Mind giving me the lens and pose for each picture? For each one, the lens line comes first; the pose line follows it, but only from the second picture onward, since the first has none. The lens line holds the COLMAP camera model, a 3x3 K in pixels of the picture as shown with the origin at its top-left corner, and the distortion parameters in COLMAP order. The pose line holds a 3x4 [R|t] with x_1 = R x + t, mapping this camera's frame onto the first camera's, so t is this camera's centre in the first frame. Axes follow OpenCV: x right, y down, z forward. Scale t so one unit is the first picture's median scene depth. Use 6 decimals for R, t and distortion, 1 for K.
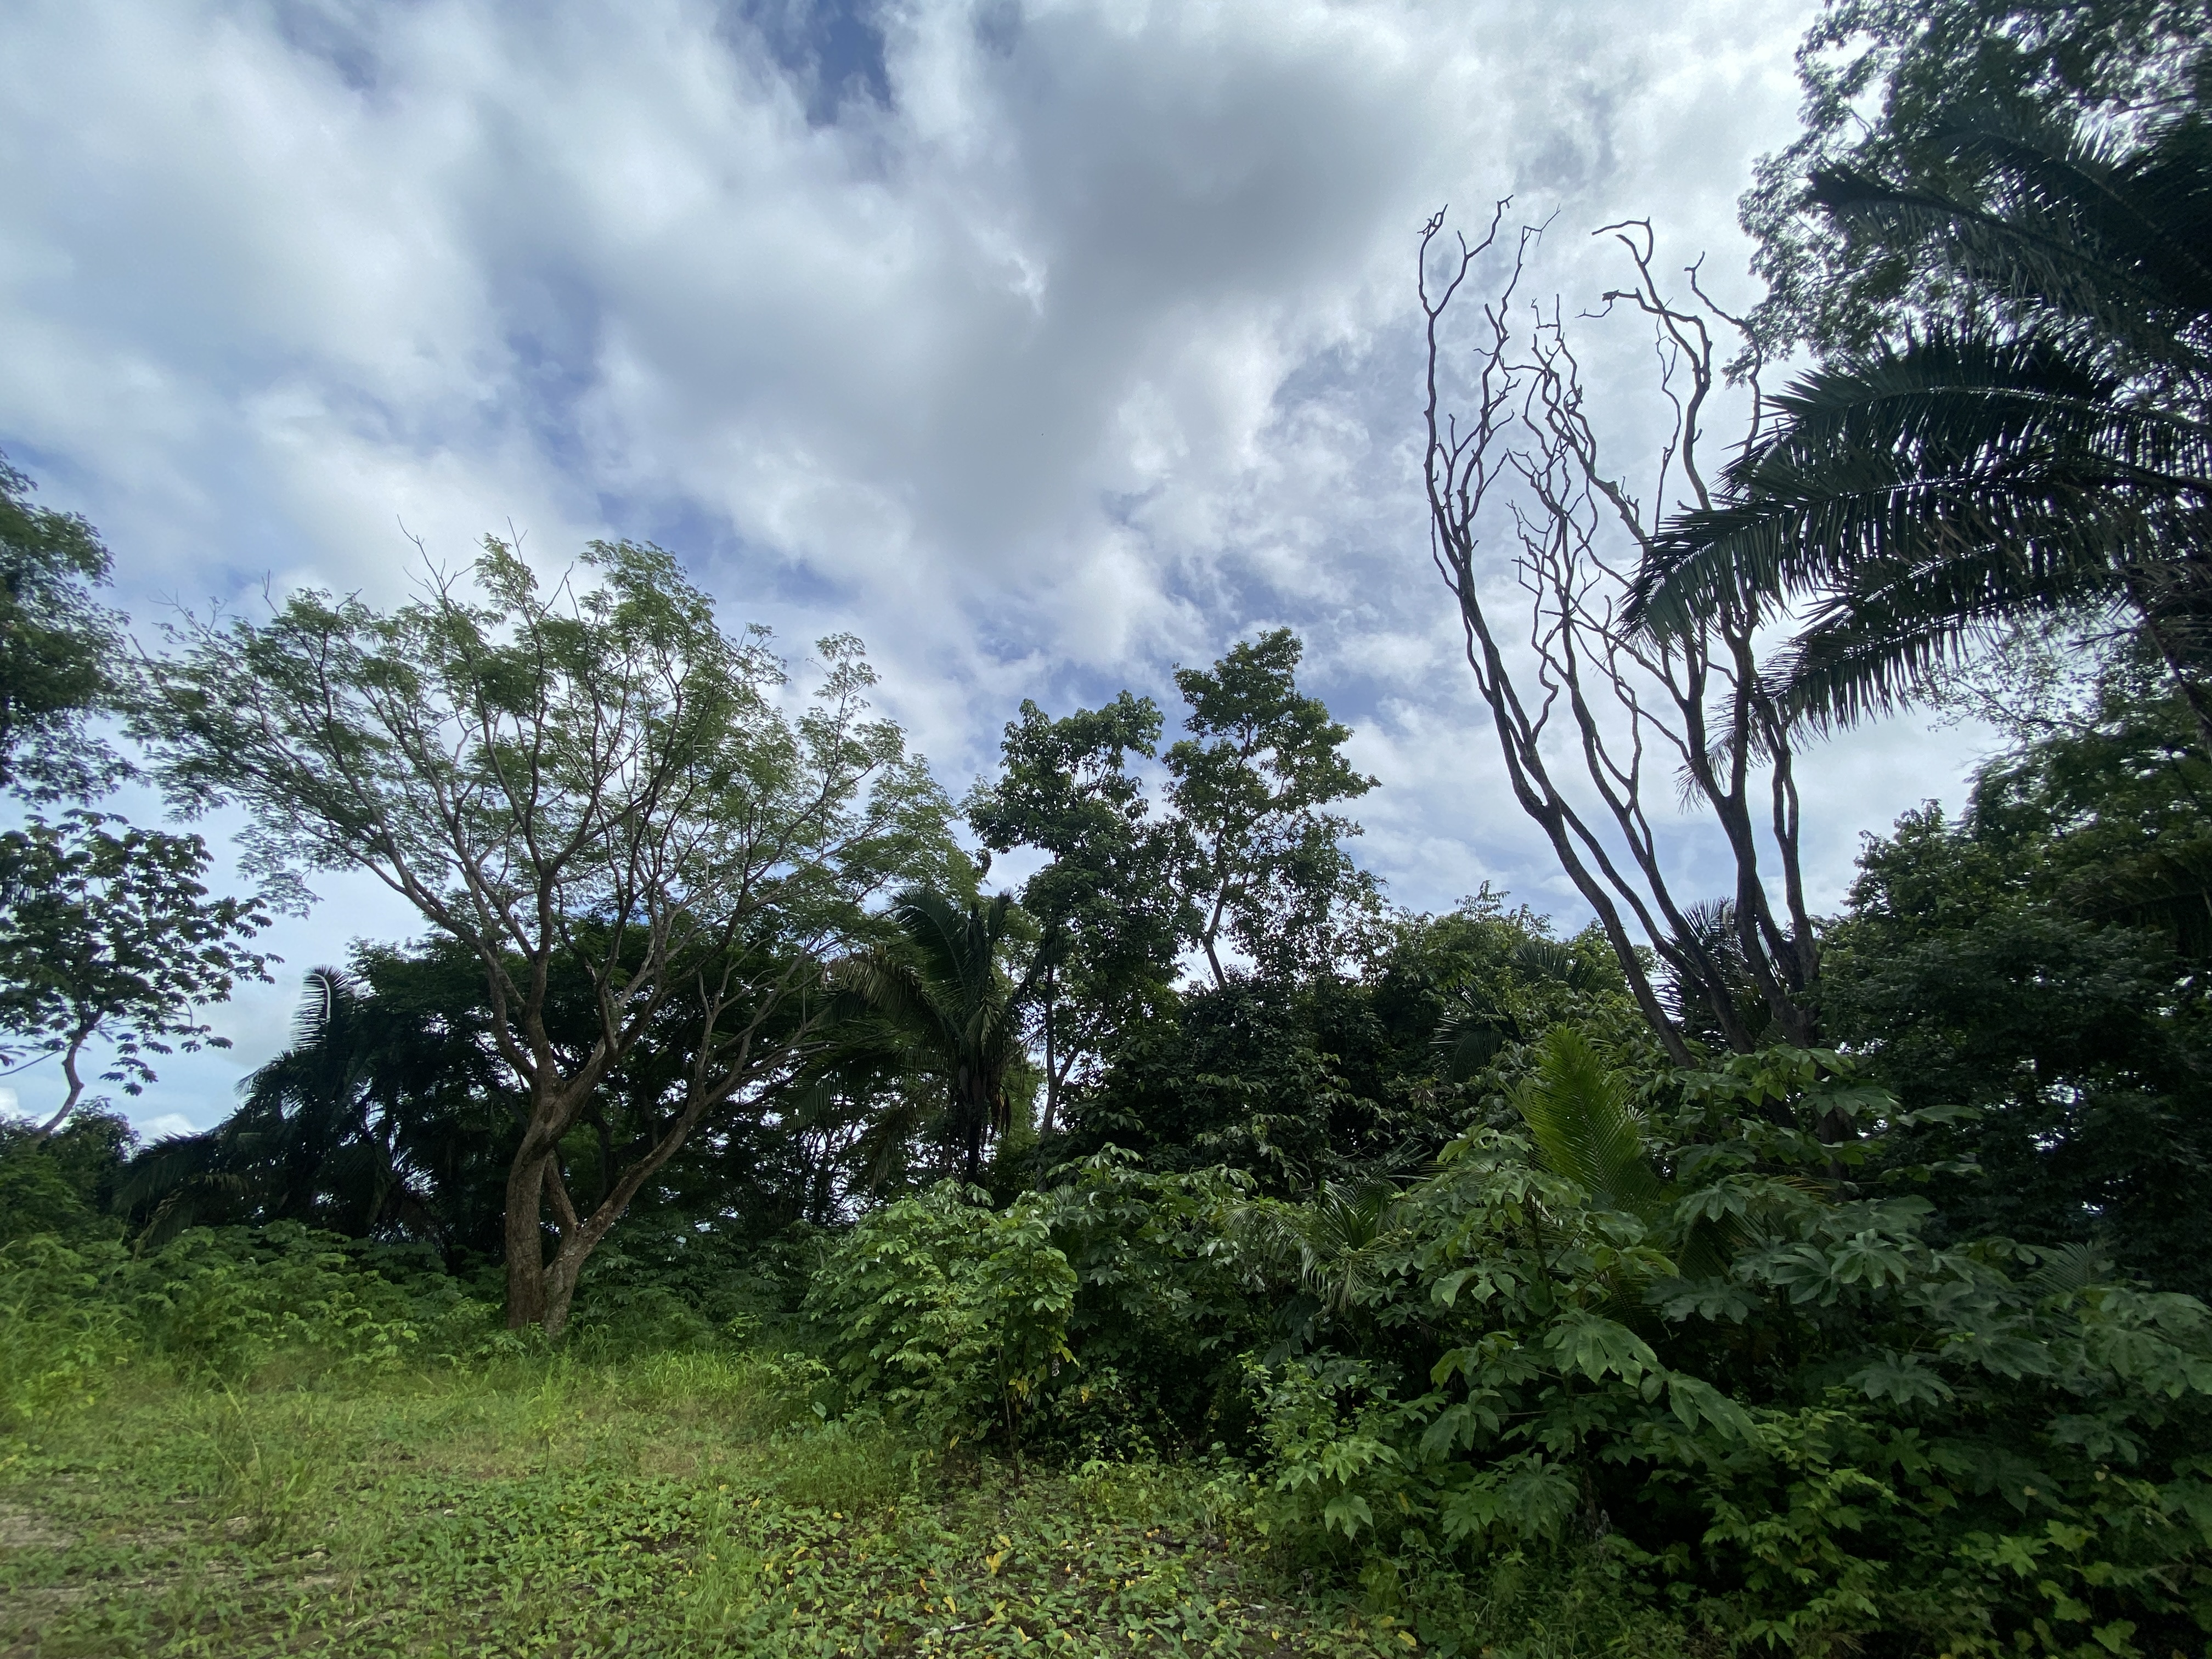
lens RADIAL K [[894.9, 0, 1103.7], [0, 894.9, 825.3], [0, 0, 1]] dist [0.005918, -0.013845]
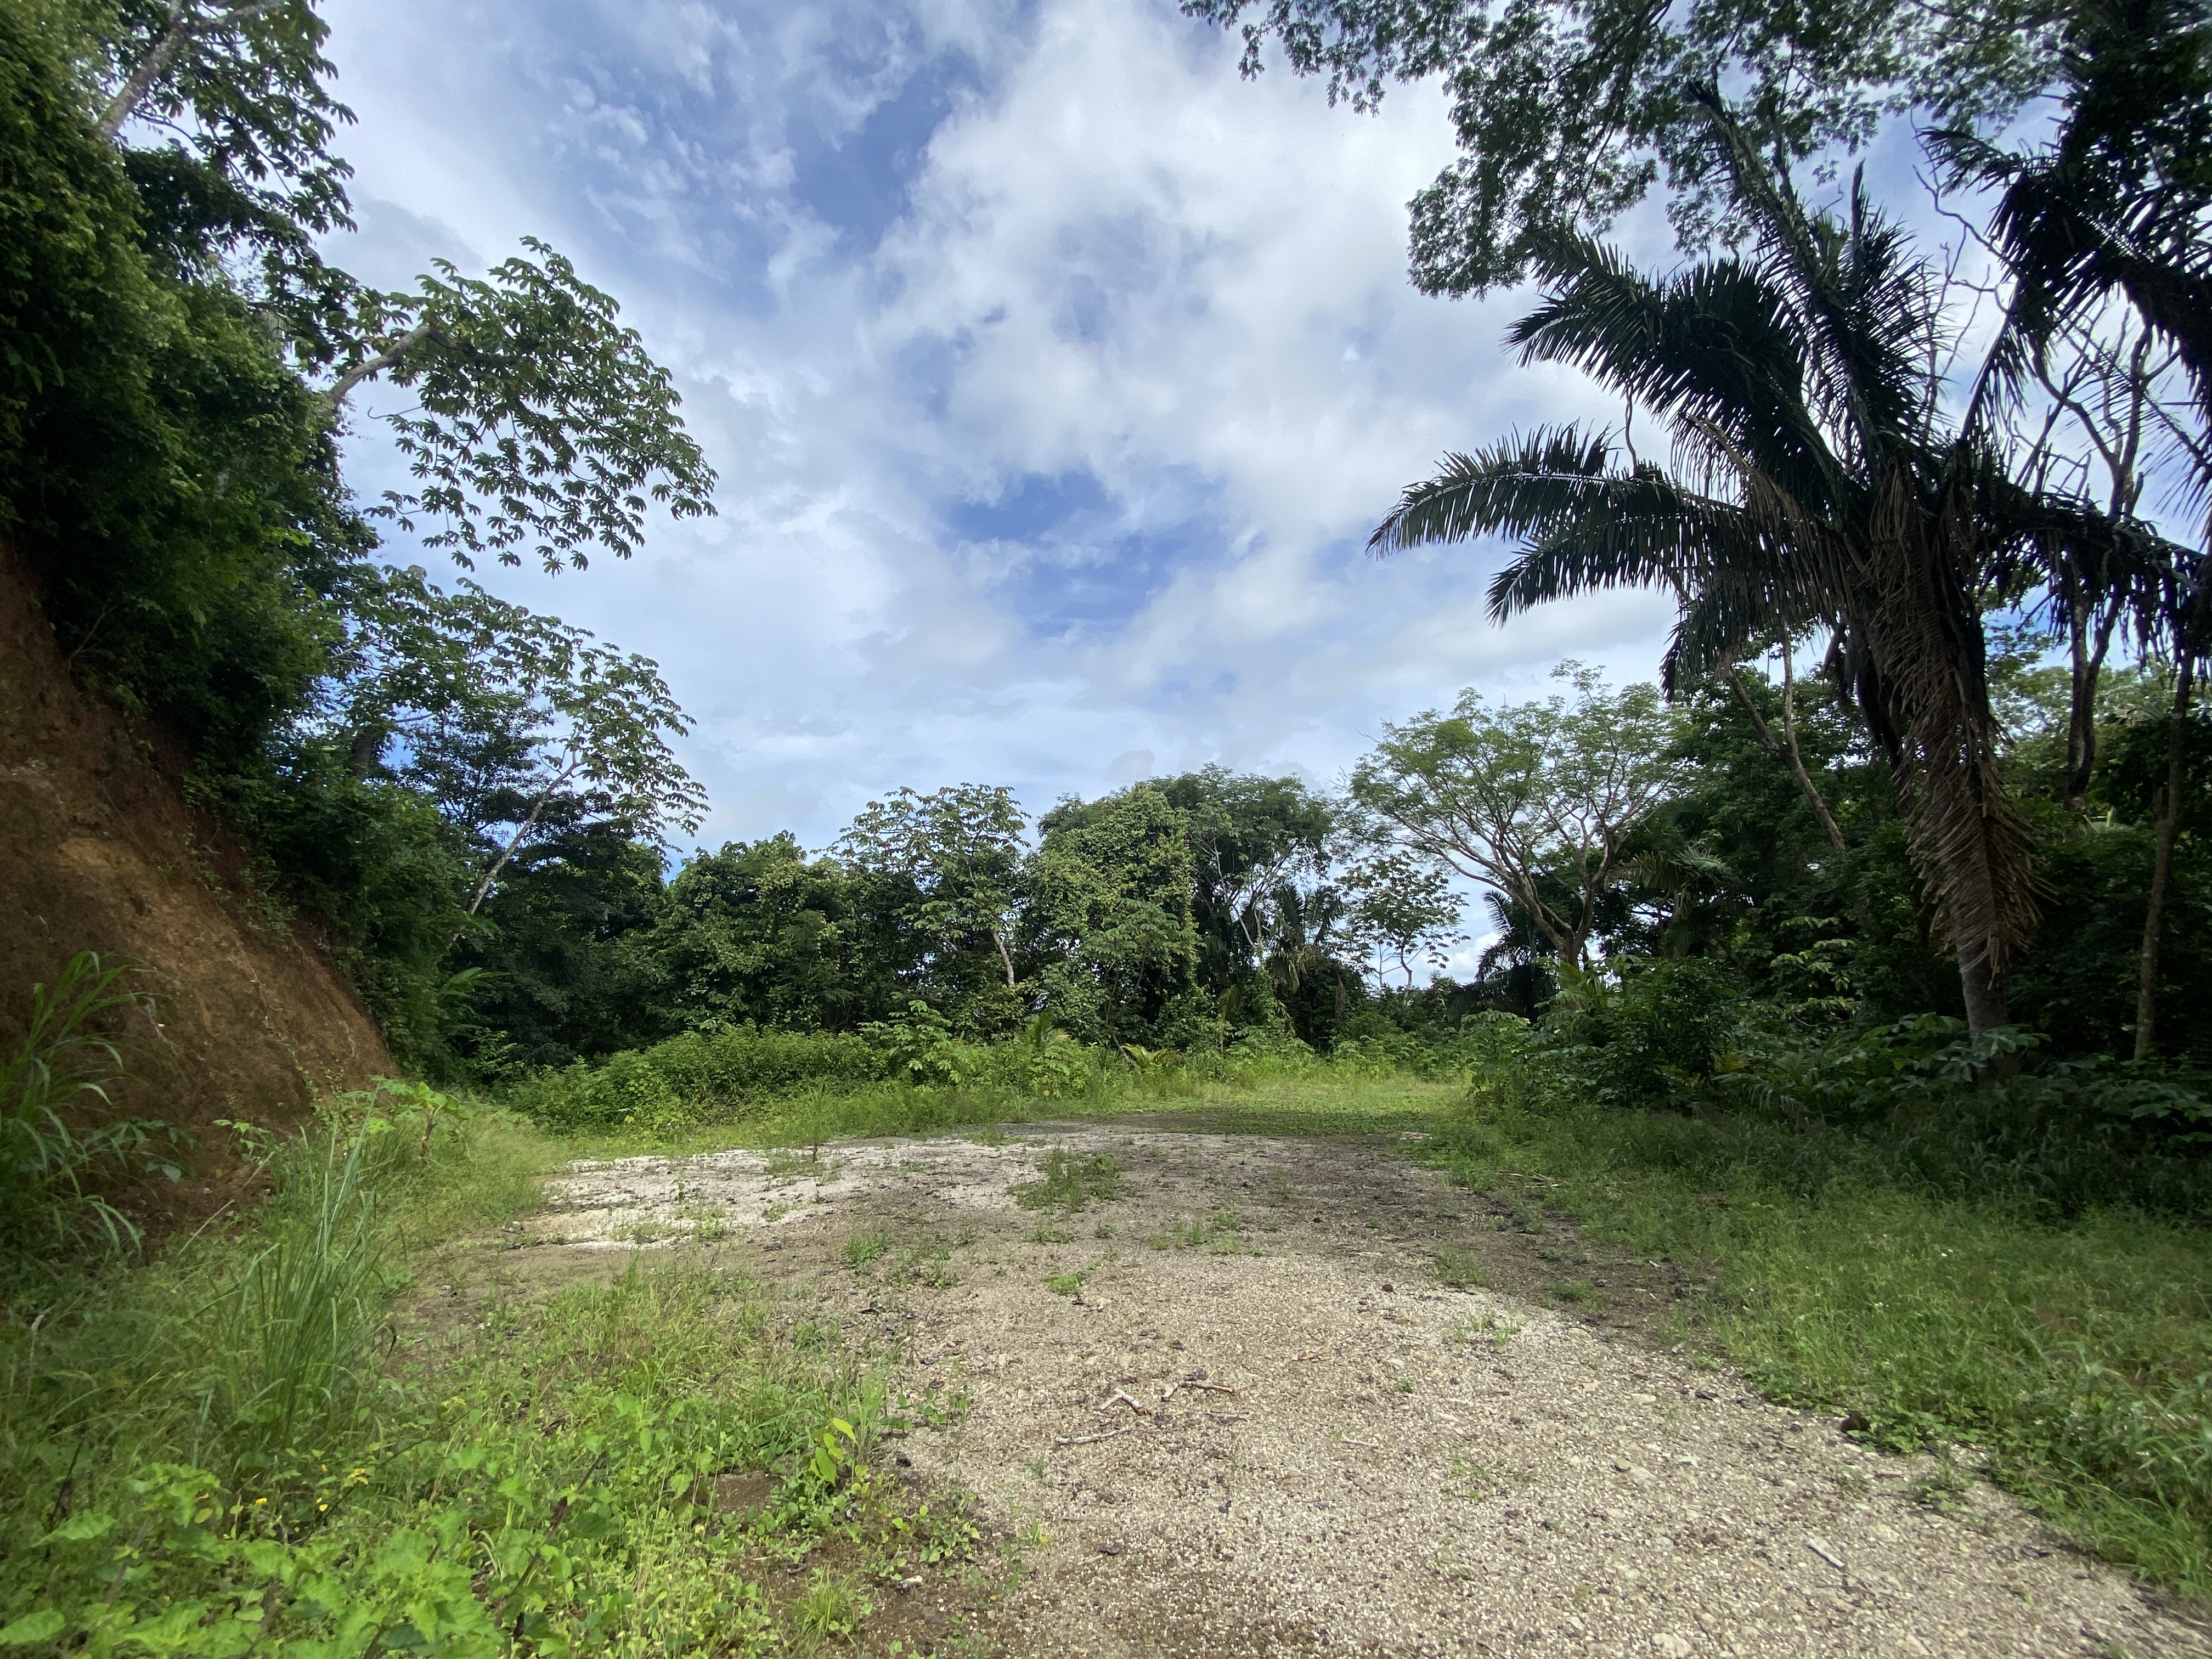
lens RADIAL K [[894.9, 0, 1106.0], [0, 894.9, 818.7], [0, 0, 1]] dist [0.005918, -0.013845]
pose [[0.235809, -0.229688, -0.944266, 0.812234], [0.435290, 0.893706, -0.108686, -0.131410], [0.868859, -0.385401, 0.310725, -0.220588]]
